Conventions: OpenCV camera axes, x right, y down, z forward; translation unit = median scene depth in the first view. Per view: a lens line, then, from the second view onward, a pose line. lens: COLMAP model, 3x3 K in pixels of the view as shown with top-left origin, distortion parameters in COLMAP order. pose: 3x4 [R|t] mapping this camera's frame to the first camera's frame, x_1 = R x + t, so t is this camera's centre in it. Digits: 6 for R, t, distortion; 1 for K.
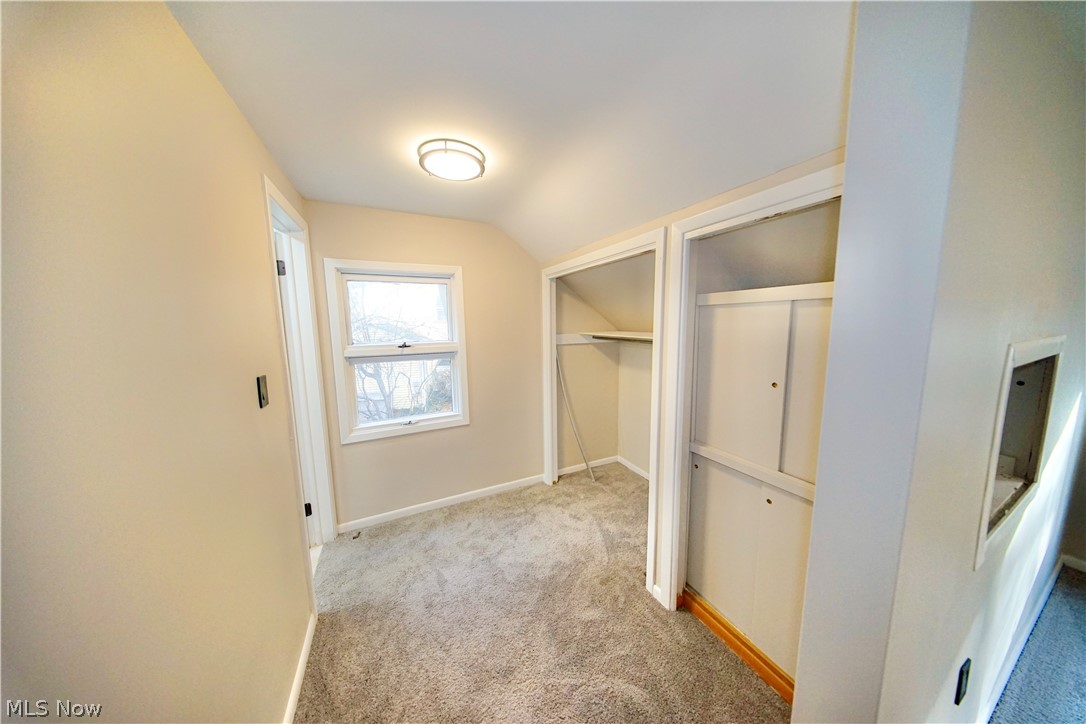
lens RADIAL K [[316.1, 0, 543.5], [0, 316.1, 358.8], [0, 0, 1]] dist [-0.000251, -0.000117]
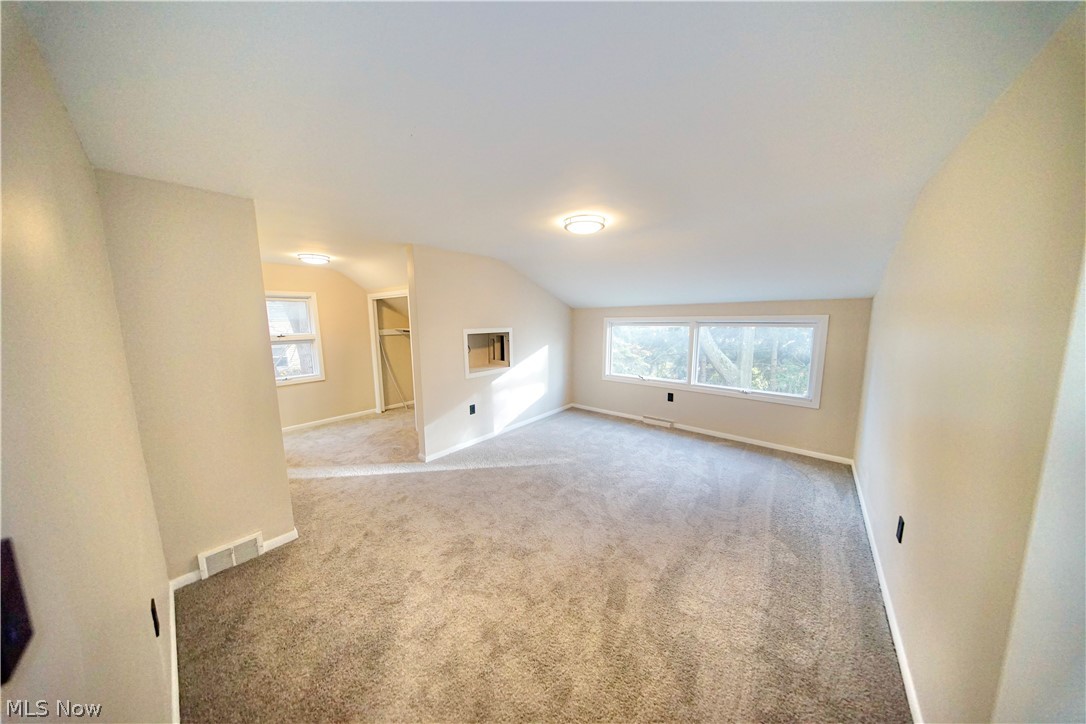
lens RADIAL K [[316.1, 0, 543.5], [0, 316.1, 359.0], [0, 0, 1]] dist [-0.000251, -0.000117]
pose [[0.915708, -0.046826, 0.399106, 0.192902], [0.046612, 0.998861, 0.010248, 0.129833], [-0.399131, 0.009219, 0.916847, -1.158678]]
